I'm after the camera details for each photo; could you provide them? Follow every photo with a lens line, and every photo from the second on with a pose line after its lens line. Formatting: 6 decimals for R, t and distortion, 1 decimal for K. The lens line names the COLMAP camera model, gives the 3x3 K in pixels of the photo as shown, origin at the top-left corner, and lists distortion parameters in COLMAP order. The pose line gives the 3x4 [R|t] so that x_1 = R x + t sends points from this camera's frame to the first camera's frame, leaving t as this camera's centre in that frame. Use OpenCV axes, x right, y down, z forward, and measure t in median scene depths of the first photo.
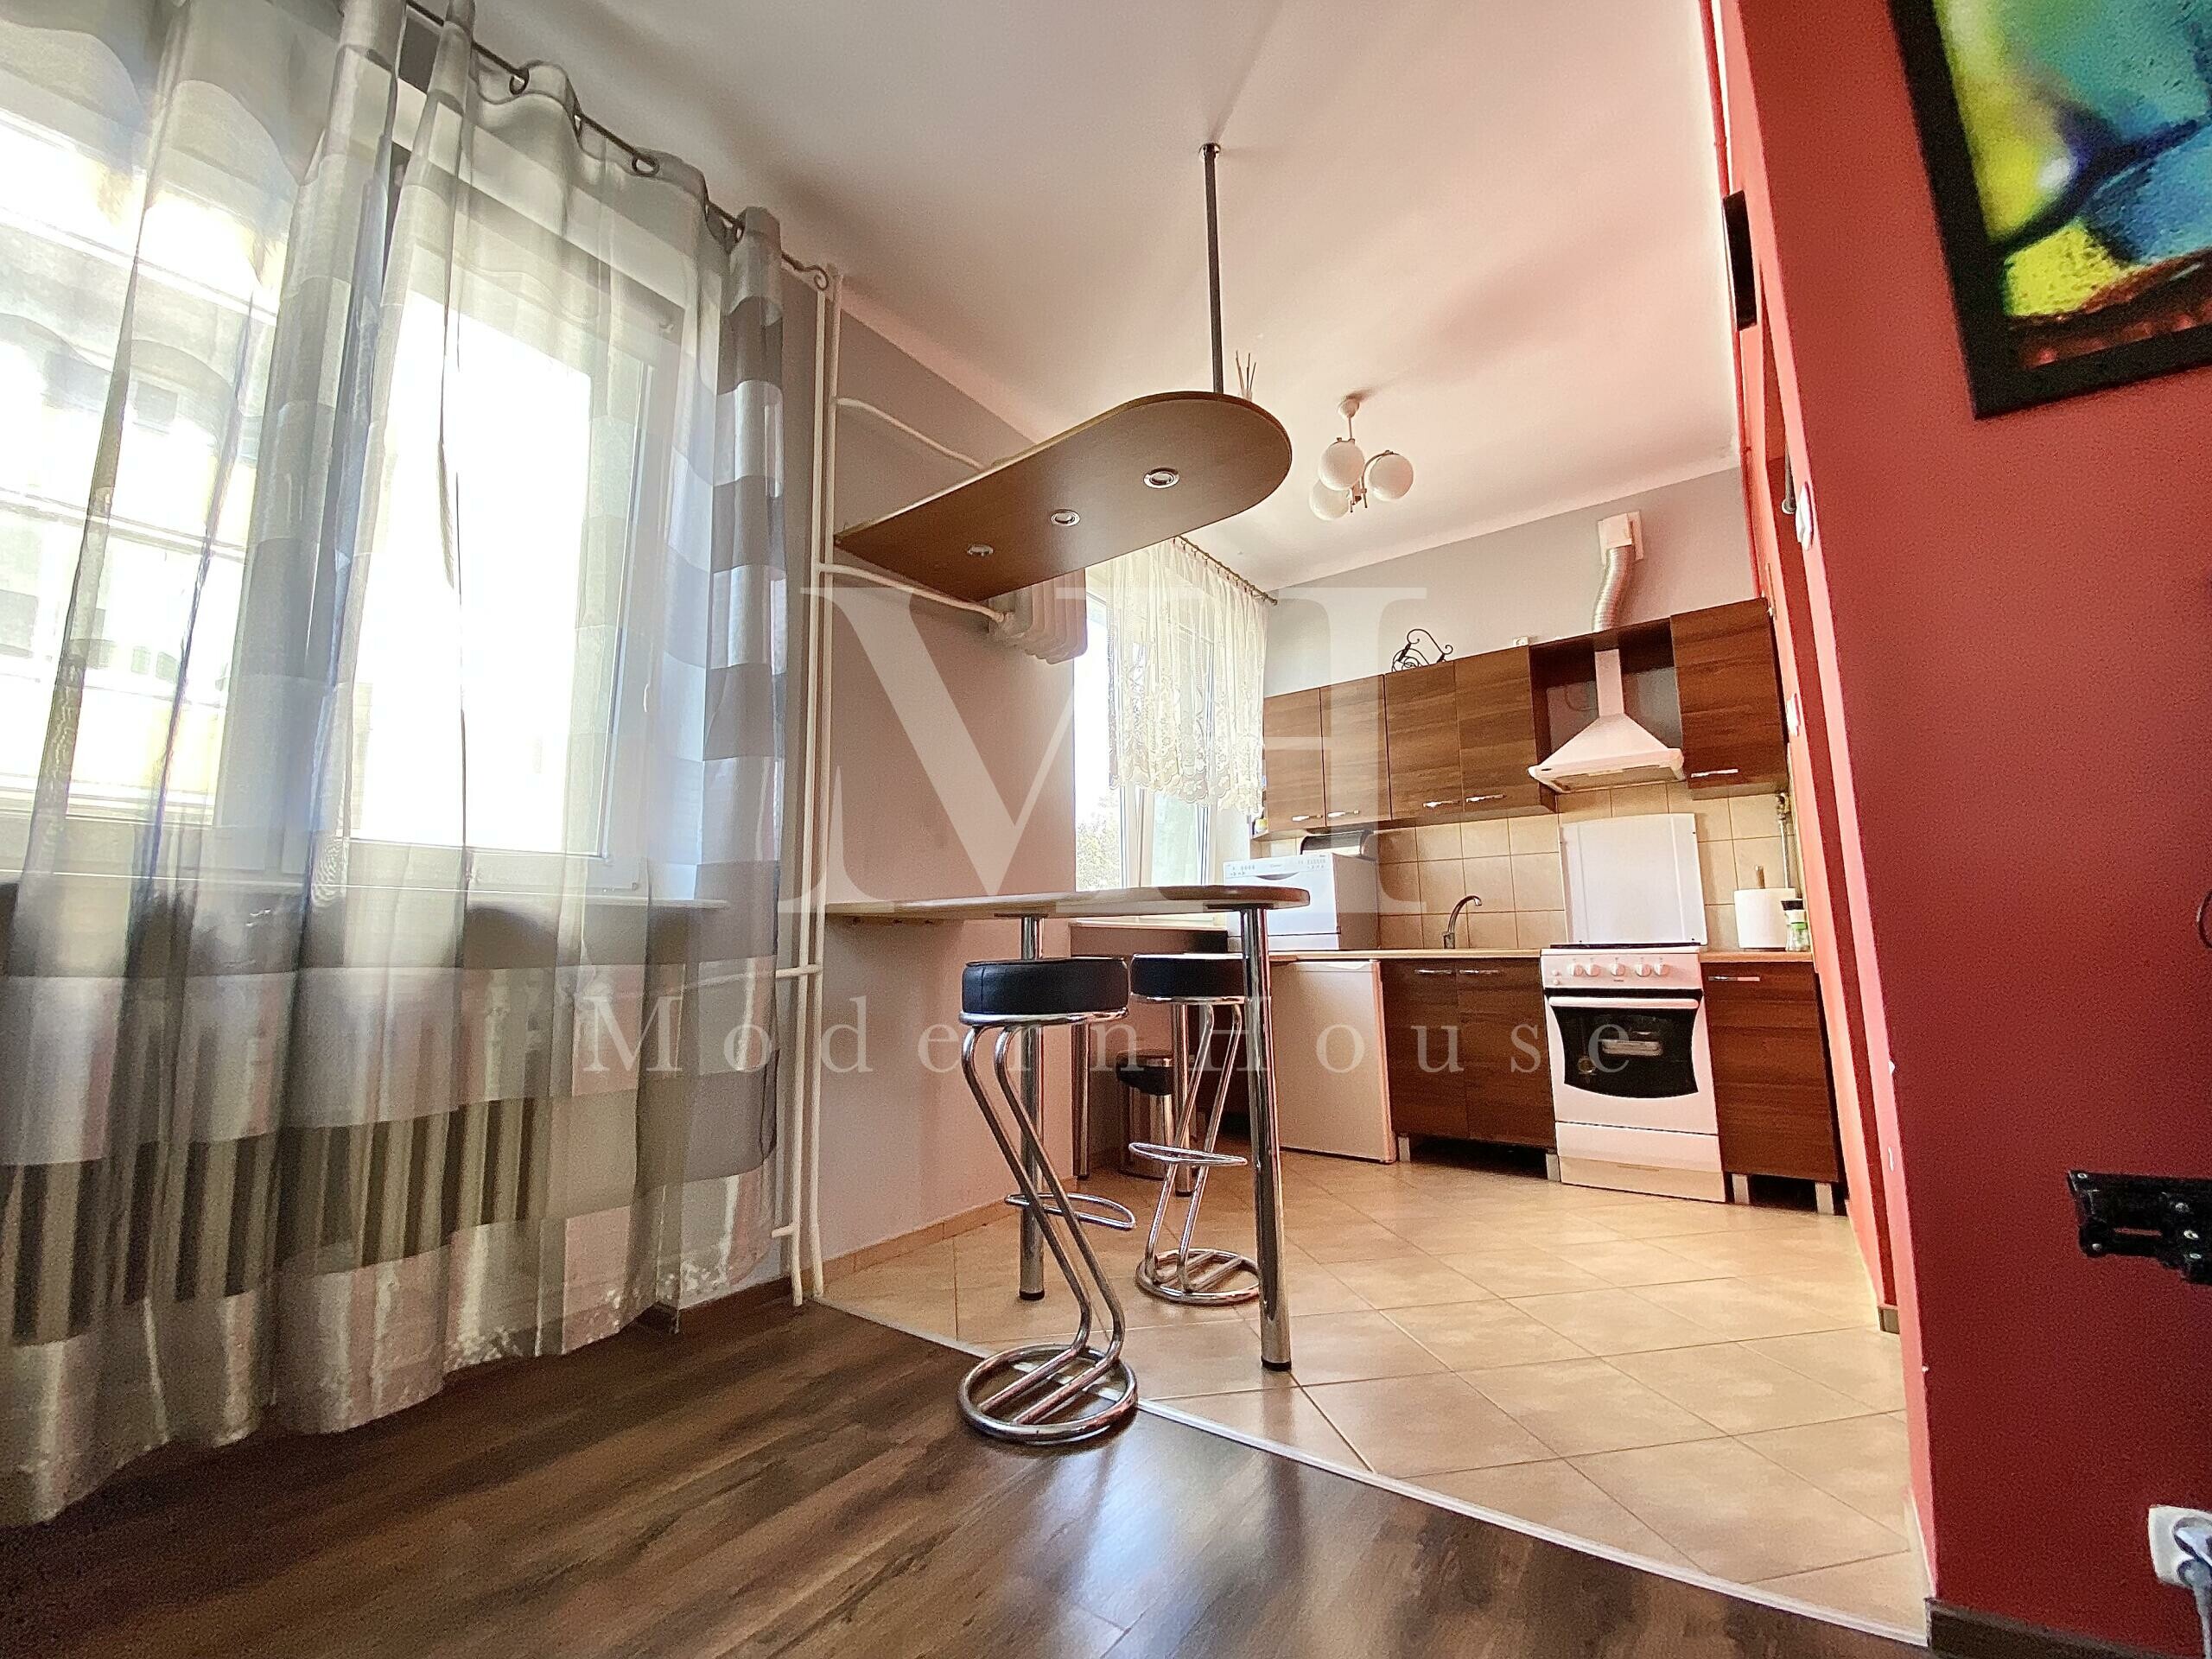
lens RADIAL K [[900.3, 0, 1112.7], [0, 900.3, 834.8], [0, 0, 1]] dist [0.000250, -0.012464]
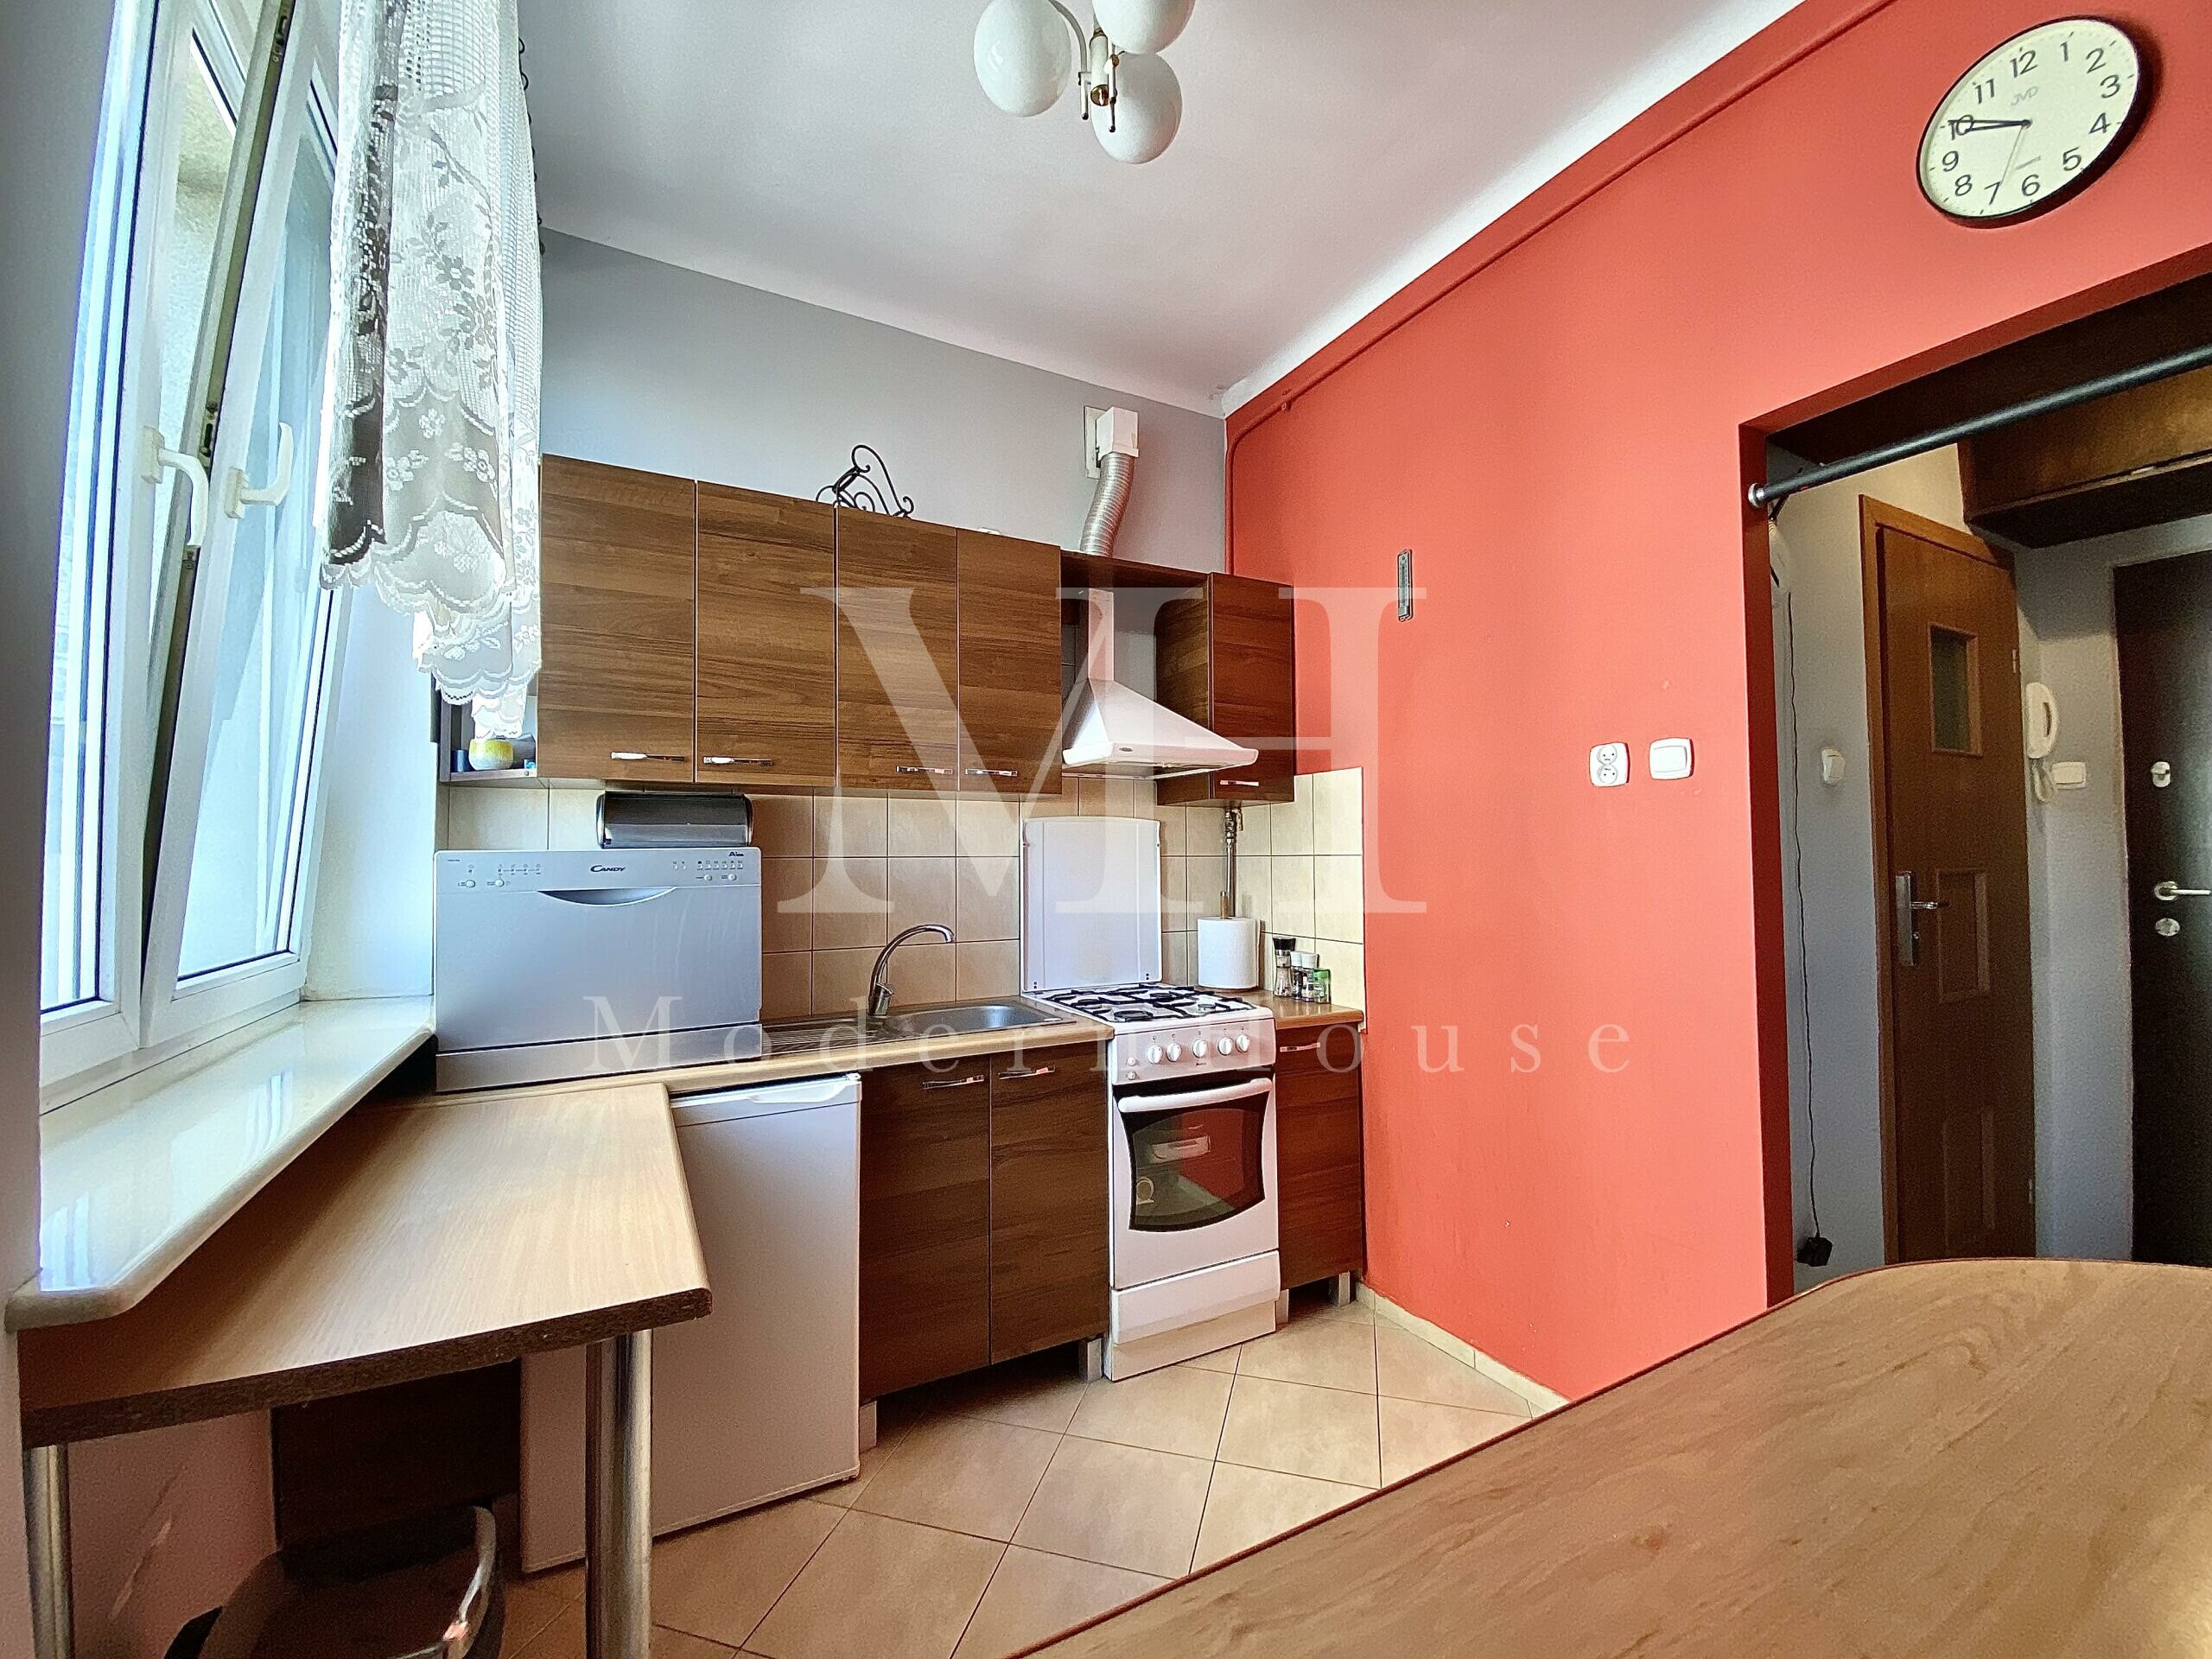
lens RADIAL K [[893.0, 0, 1083.5], [0, 893.0, 826.3], [0, 0, 1]] dist [0.051805, -0.034247]
pose [[0.444789, 0.045966, 0.894455, -0.117956], [-0.119818, 0.992759, 0.008565, -0.019151], [-0.887584, -0.110982, 0.447076, 0.751977]]
